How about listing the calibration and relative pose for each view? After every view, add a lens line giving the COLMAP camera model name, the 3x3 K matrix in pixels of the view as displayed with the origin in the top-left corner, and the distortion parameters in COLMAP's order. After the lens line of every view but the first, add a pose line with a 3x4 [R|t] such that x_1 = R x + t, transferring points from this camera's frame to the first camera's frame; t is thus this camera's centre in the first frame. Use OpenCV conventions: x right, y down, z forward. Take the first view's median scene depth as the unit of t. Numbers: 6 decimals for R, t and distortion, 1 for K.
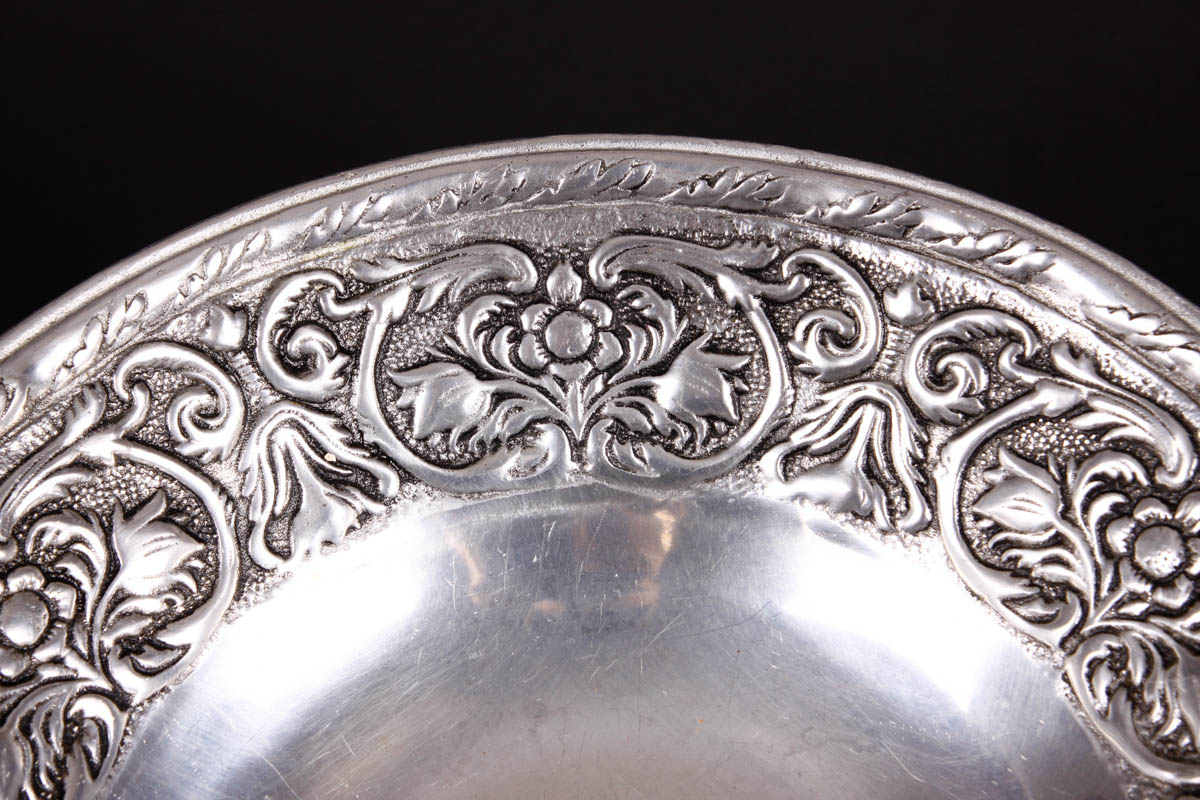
lens RADIAL K [[2790.6, 0, 600.1], [0, 2790.6, 399.7], [0, 0, 1]] dist [0.043032, 0.000000]
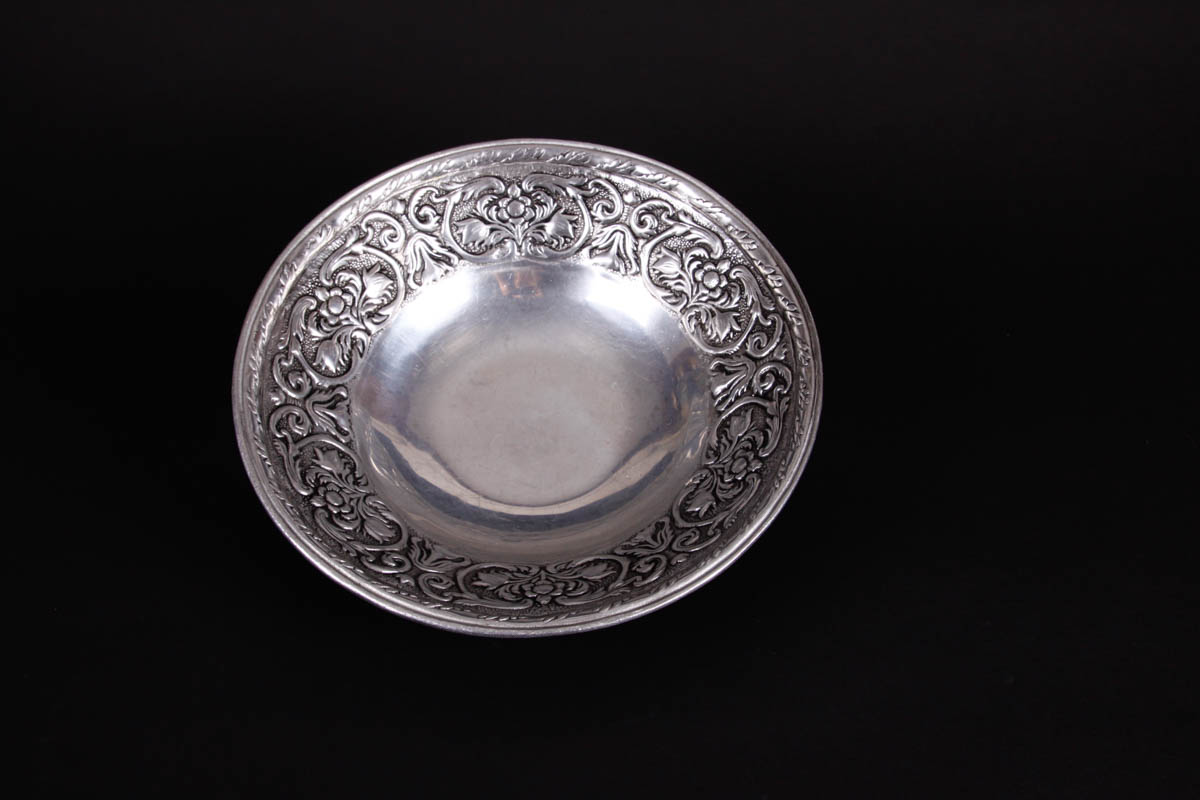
lens RADIAL K [[1409.5, 0, 599.2], [0, 1409.5, 398.2], [0, 0, 1]] dist [-0.023289, 0.000000]
pose [[0.998407, -0.011465, 0.055237, -0.008066], [0.005076, 0.993416, 0.114454, 0.005718], [-0.056186, -0.113992, 0.991892, -0.504895]]
